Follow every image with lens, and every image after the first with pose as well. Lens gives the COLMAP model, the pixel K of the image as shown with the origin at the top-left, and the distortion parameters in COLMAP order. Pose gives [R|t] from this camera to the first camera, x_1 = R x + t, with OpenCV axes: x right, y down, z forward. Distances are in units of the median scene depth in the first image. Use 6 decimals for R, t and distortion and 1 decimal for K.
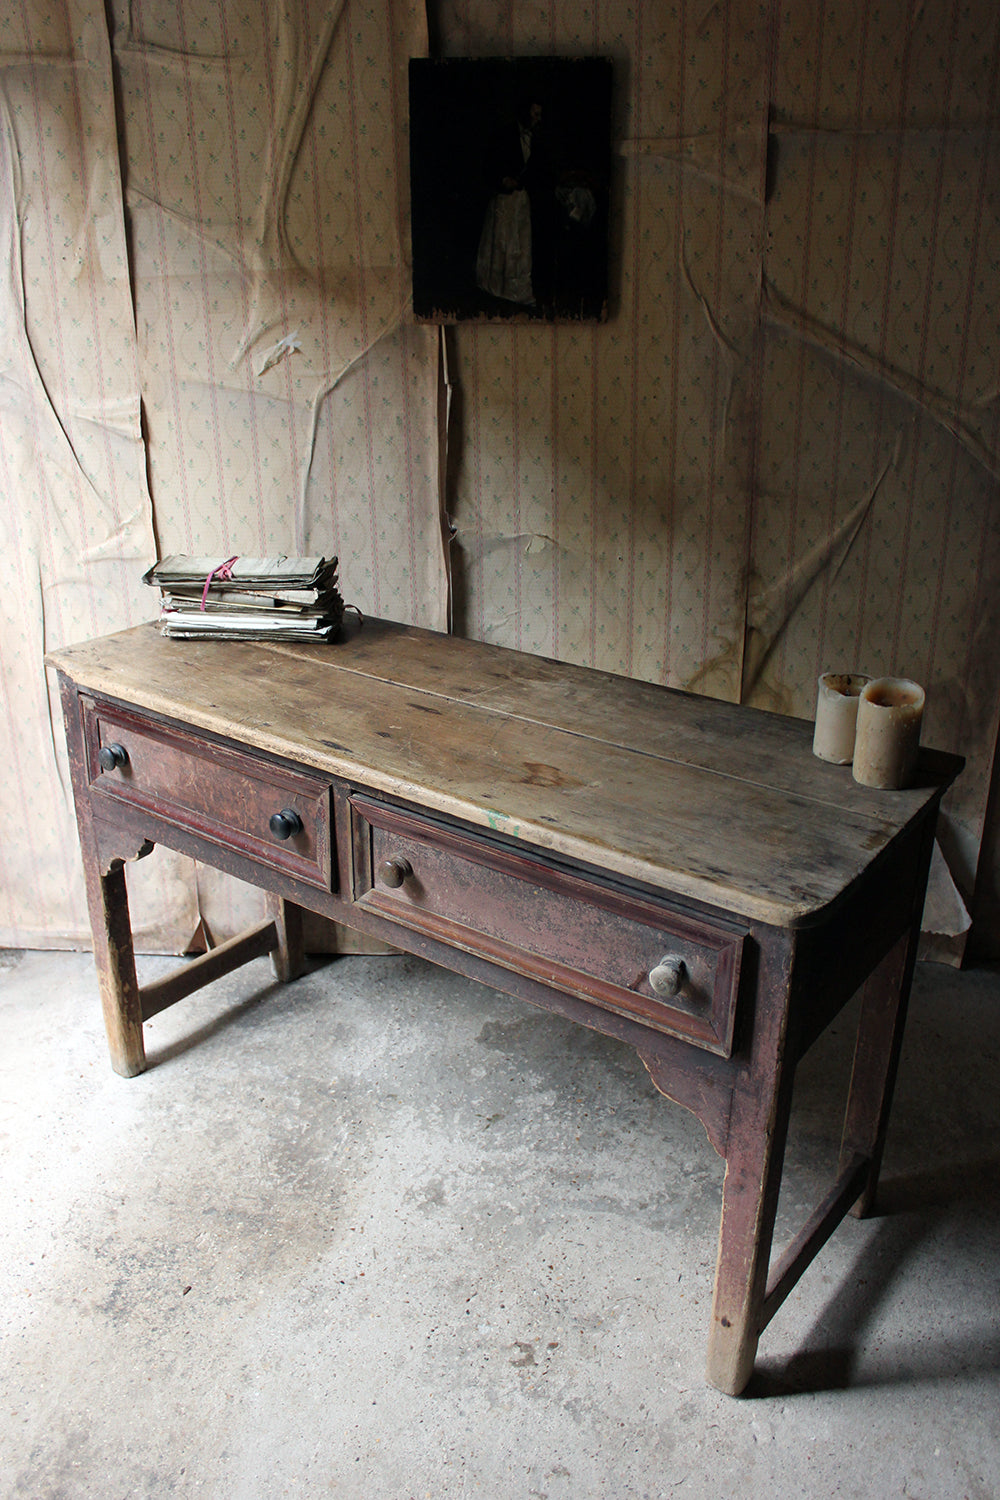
lens RADIAL K [[1359.9, 0, 476.6], [0, 1359.9, 745.7], [0, 0, 1]] dist [-0.137803, 0.107632]
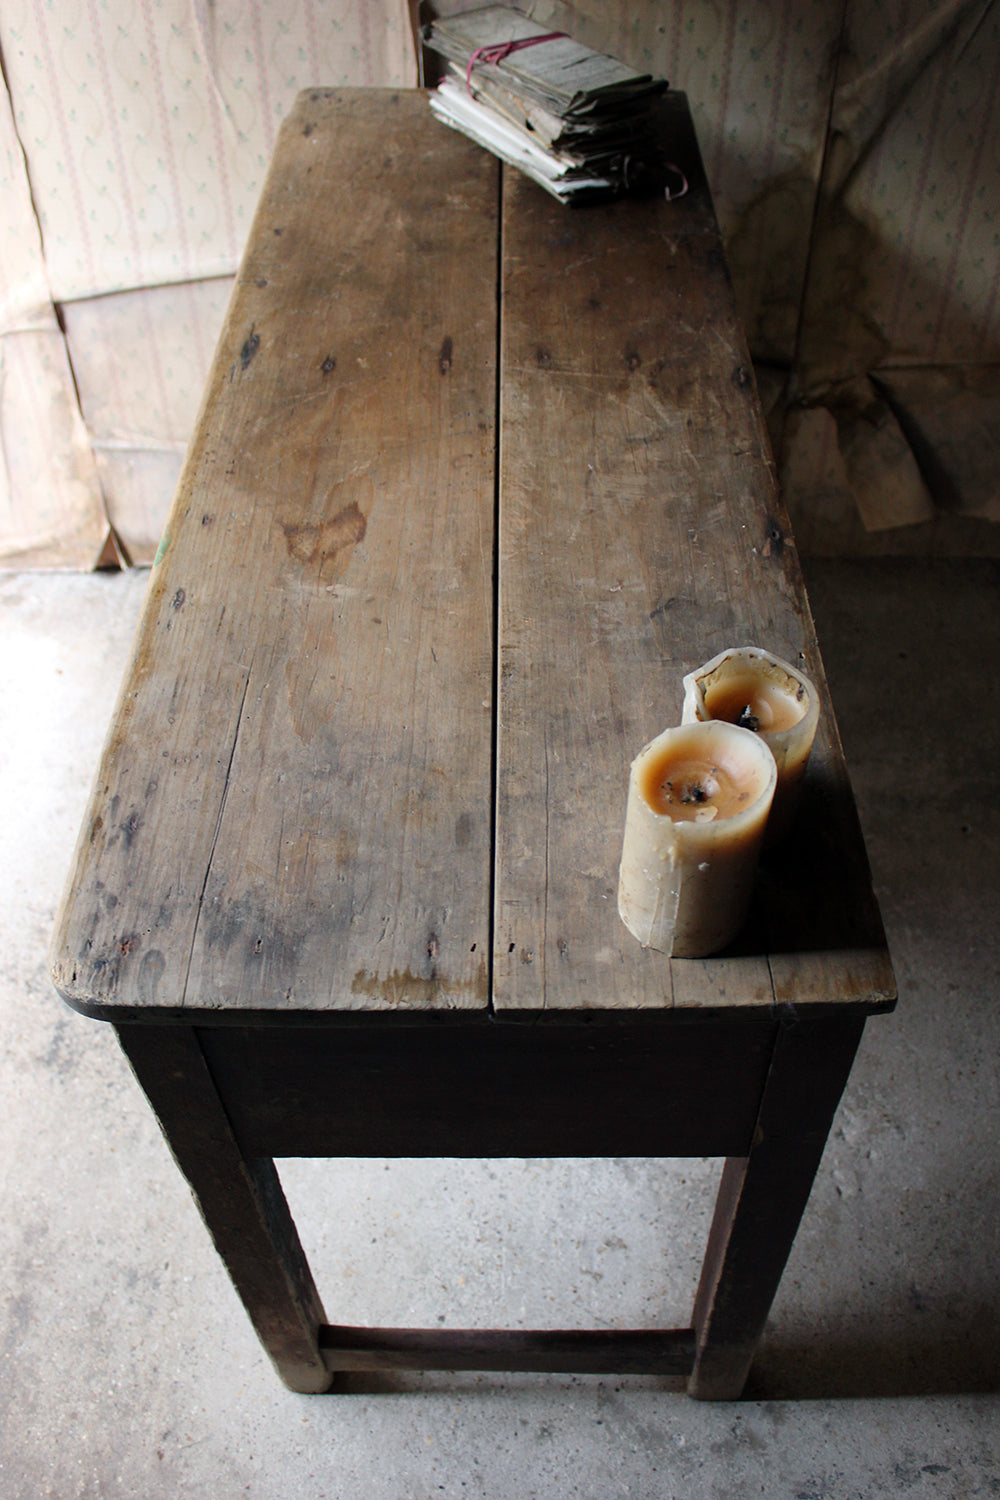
lens RADIAL K [[1385.5, 0, 483.6], [0, 1385.5, 770.1], [0, 0, 1]] dist [-0.097857, 0.000000]
pose [[0.997769, -0.039810, 0.053594, -0.042053], [0.016750, 0.926356, 0.376277, -0.048029], [-0.064627, -0.374540, 0.924956, 0.228898]]
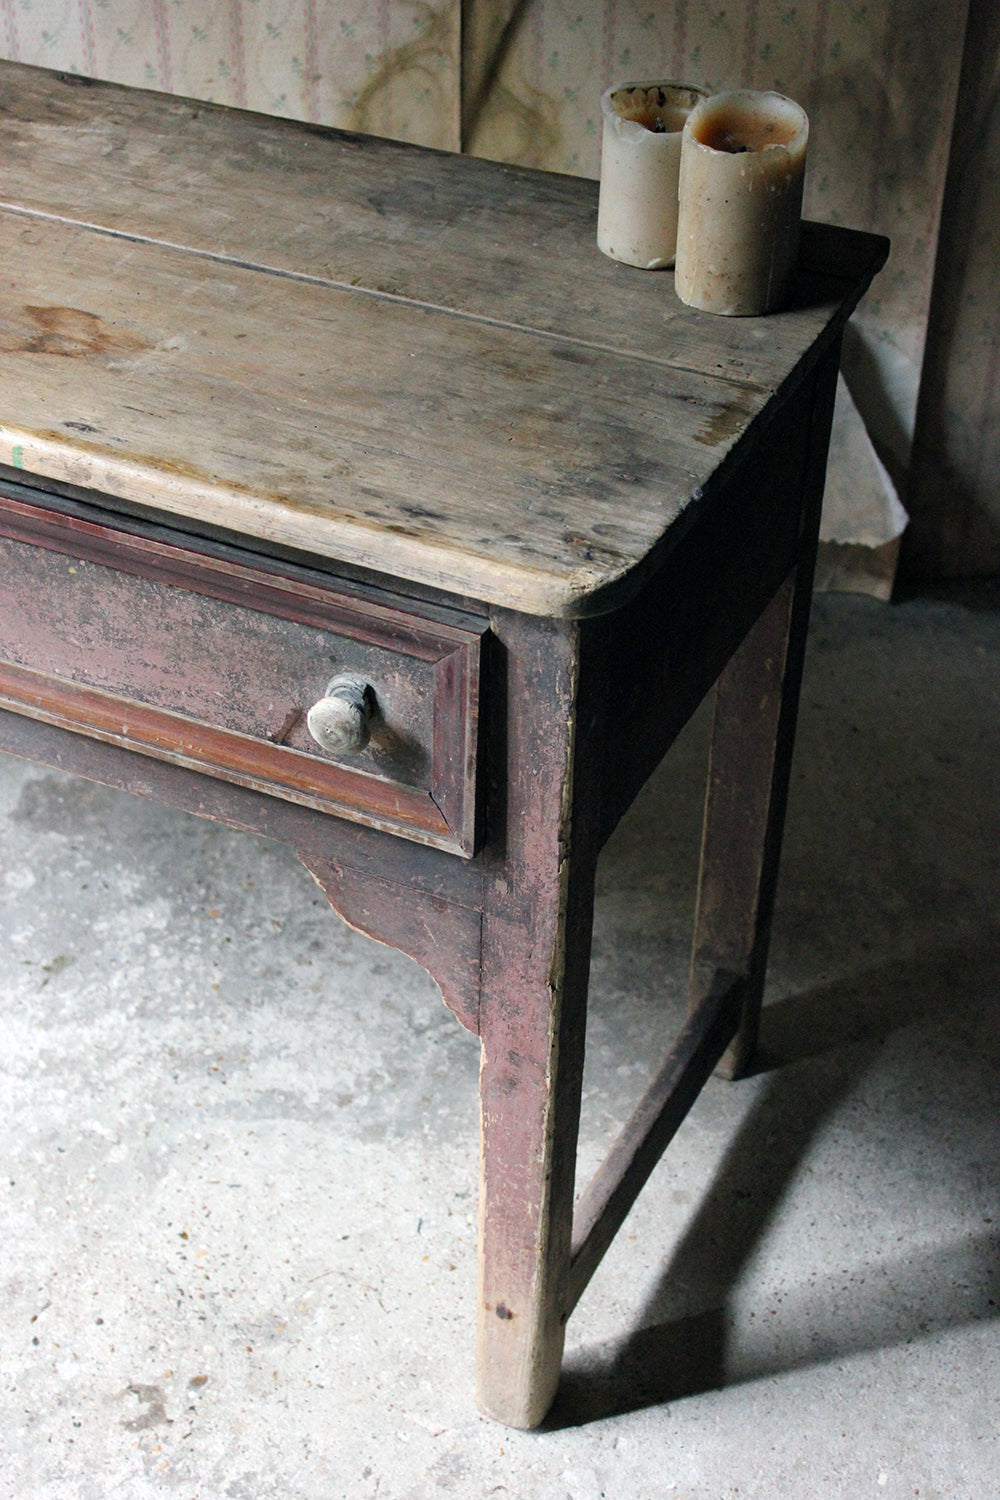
lens RADIAL K [[2427.1, 0, 523.5], [0, 2427.1, 755.8], [0, 0, 1]] dist [-0.033214, 0.000000]
pose [[0.977209, -0.102939, 0.185649, 0.024787], [0.056403, 0.969028, 0.240422, -0.024360], [-0.204648, -0.224471, 0.952750, 0.068062]]
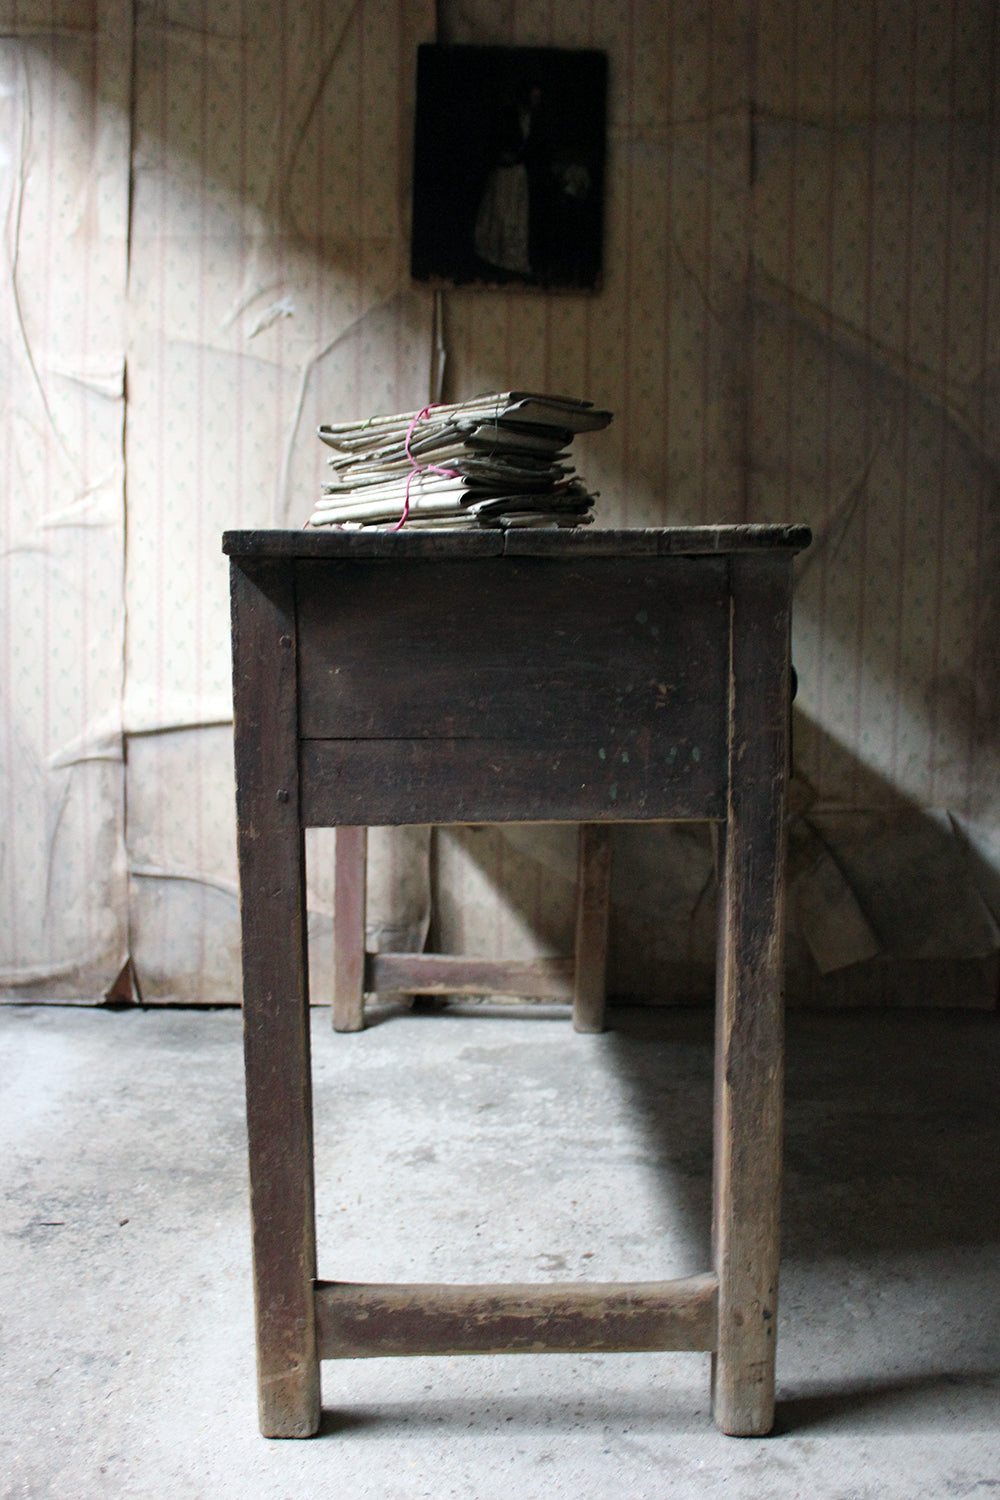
lens RADIAL K [[1507.5, 0, 483.5], [0, 1507.5, 736.1], [0, 0, 1]] dist [-0.087560, 0.000000]
pose [[0.996387, 0.028863, 0.079873, -0.072485], [-0.001808, 0.947474, -0.319827, 0.366872], [-0.084909, 0.318528, 0.944103, 0.040490]]
